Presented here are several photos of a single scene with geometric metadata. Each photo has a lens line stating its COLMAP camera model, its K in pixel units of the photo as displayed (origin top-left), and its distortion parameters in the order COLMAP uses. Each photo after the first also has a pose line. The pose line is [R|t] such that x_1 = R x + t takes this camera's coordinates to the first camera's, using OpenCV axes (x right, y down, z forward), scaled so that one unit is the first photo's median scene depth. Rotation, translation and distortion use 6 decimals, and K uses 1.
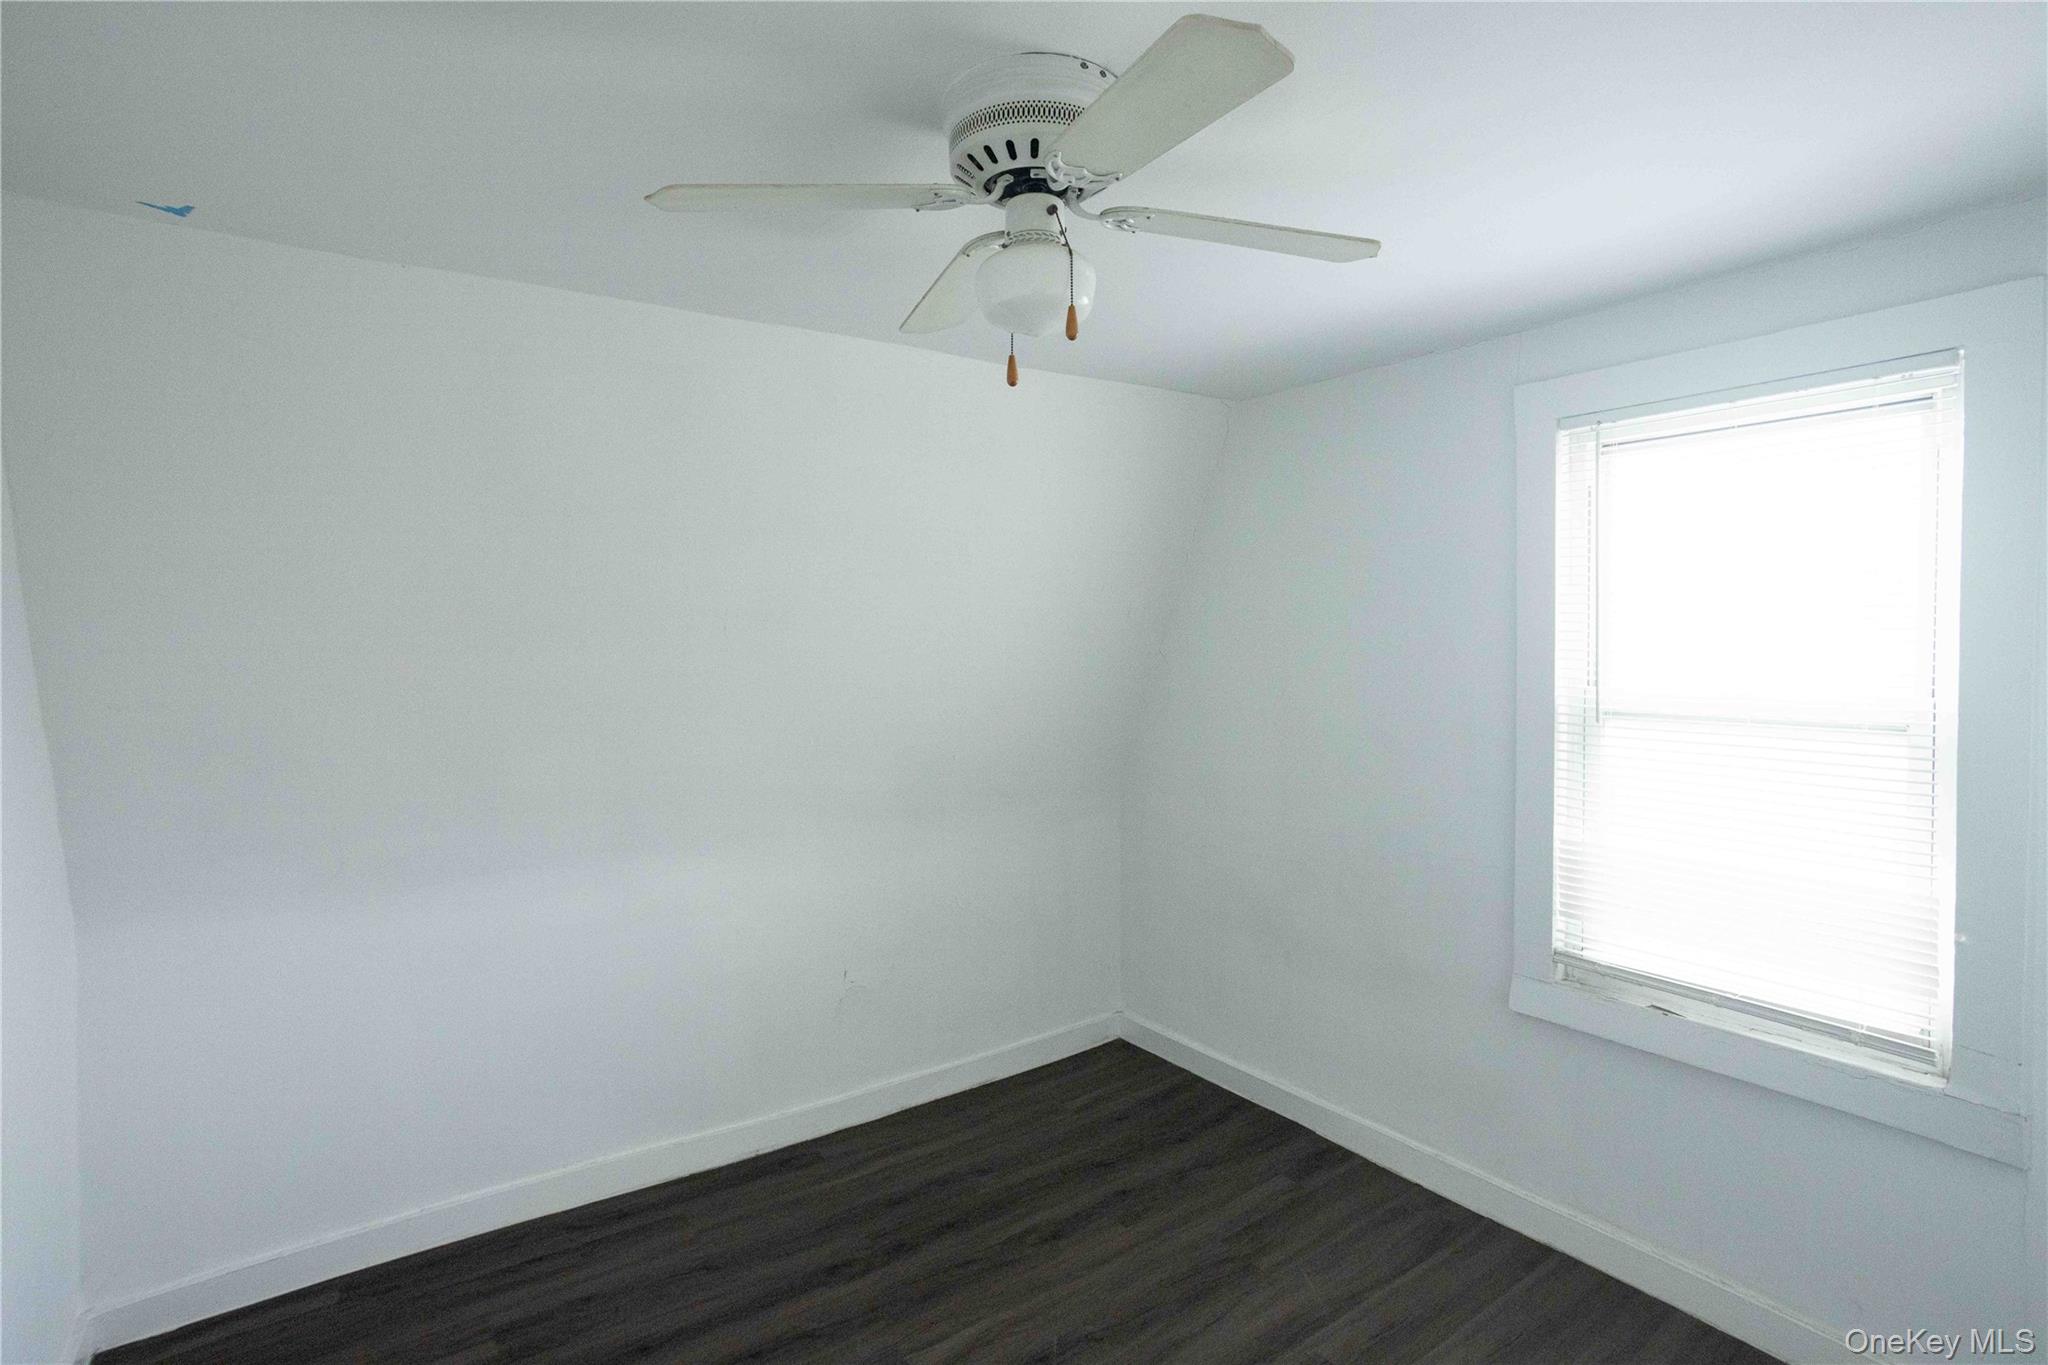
lens RADIAL K [[1014.6, 0, 976.5], [0, 1014.6, 669.7], [0, 0, 1]] dist [-0.017089, -0.000151]
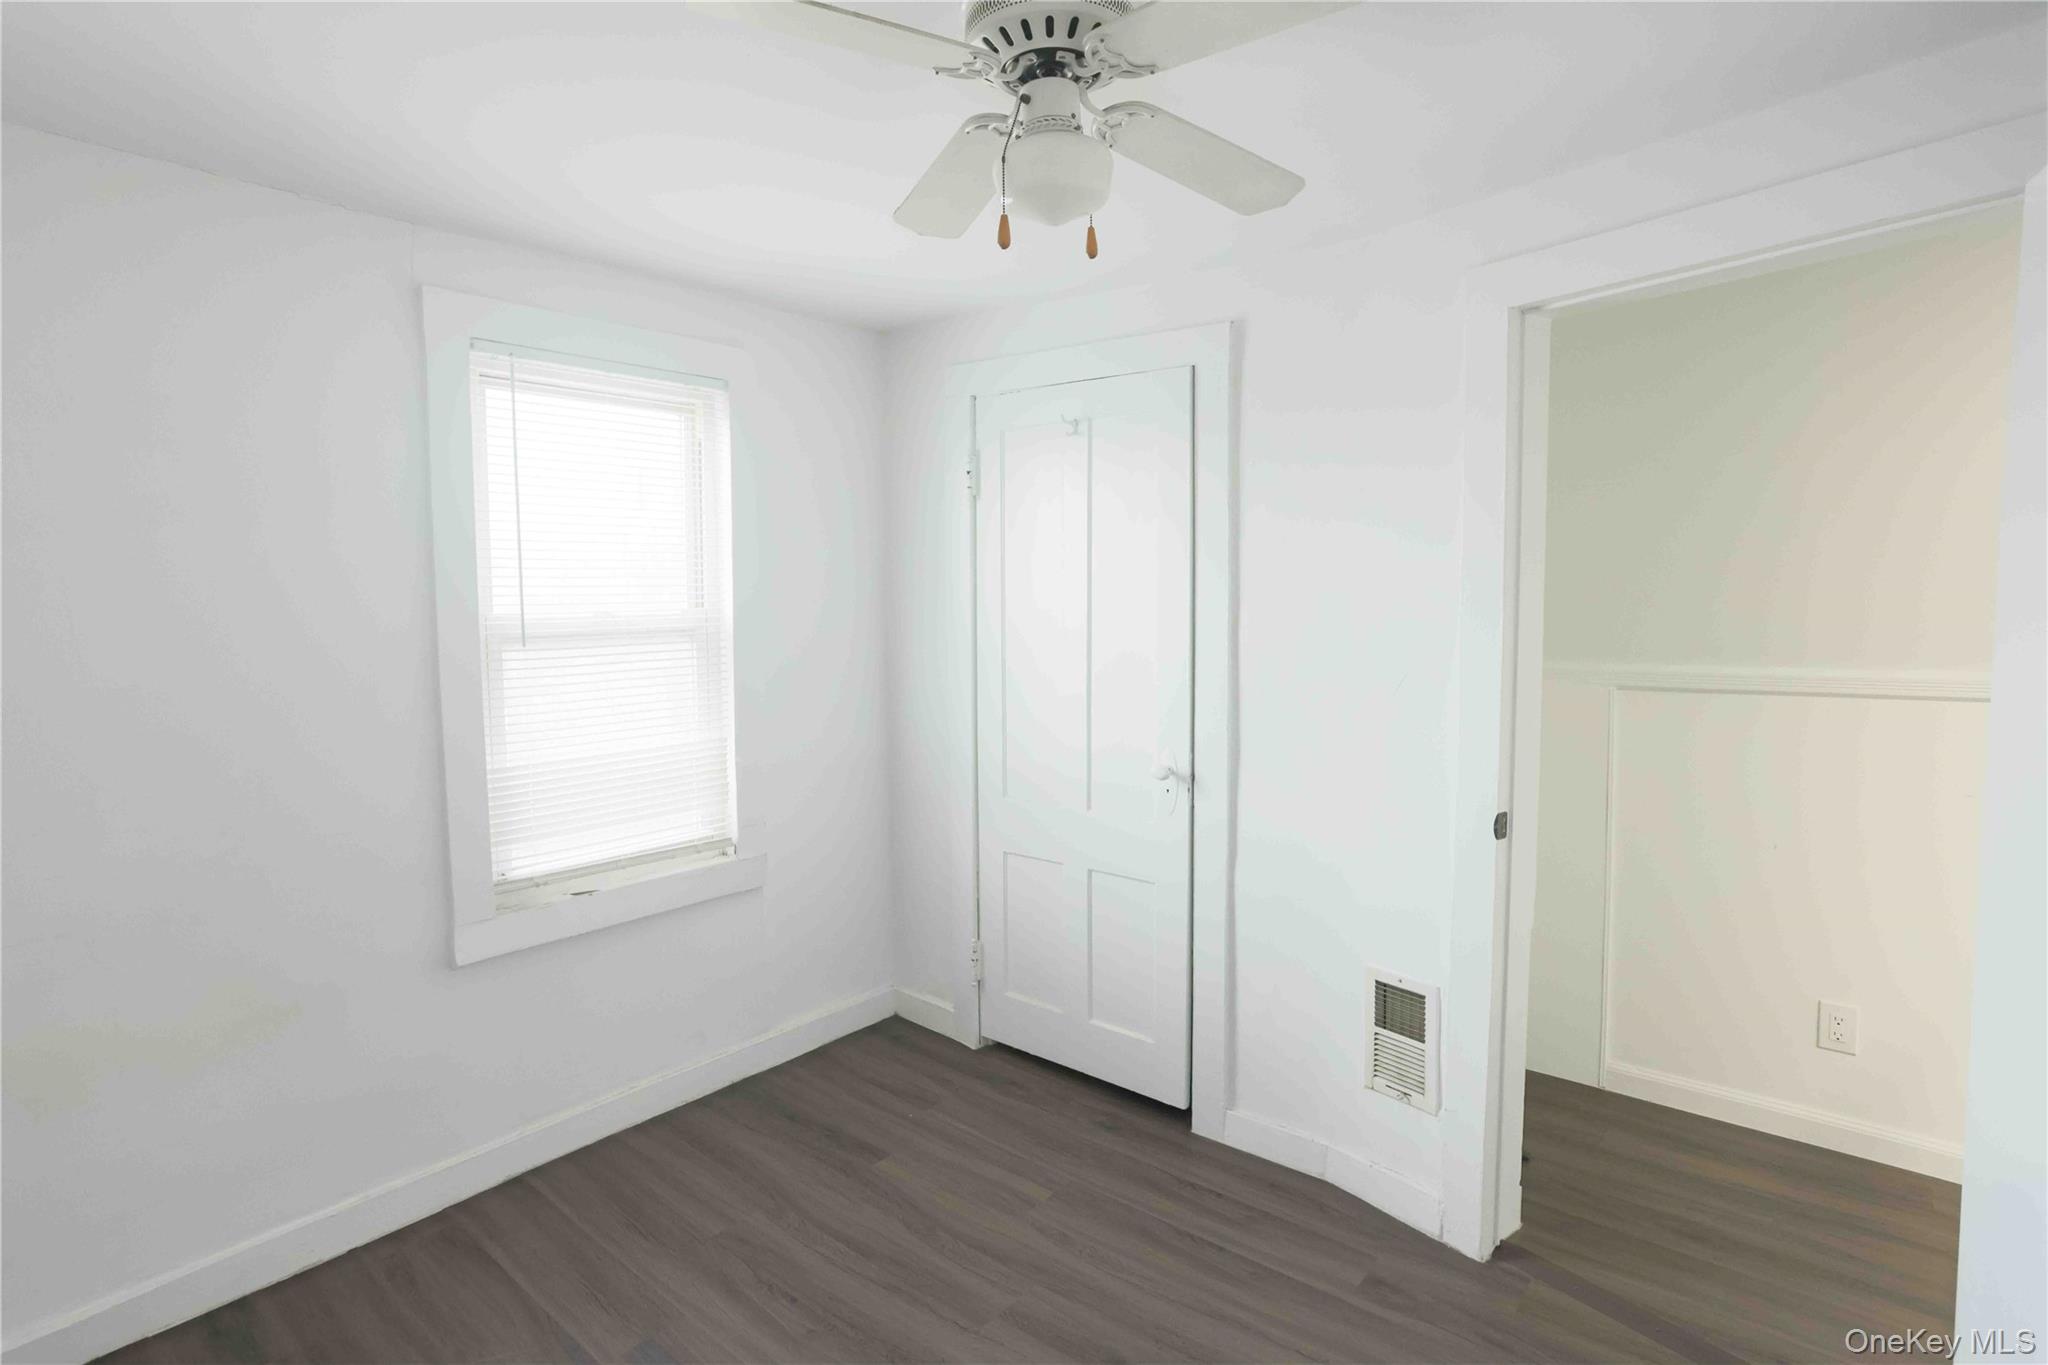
lens RADIAL K [[1010.7, 0, 1025.9], [0, 1010.7, 655.6], [0, 0, 1]] dist [0.000811, 0.000564]
pose [[-0.284530, -0.057241, 0.956957, -0.527776], [0.041560, 0.996541, 0.071966, 0.006888], [-0.957766, 0.060247, -0.281167, 0.794880]]
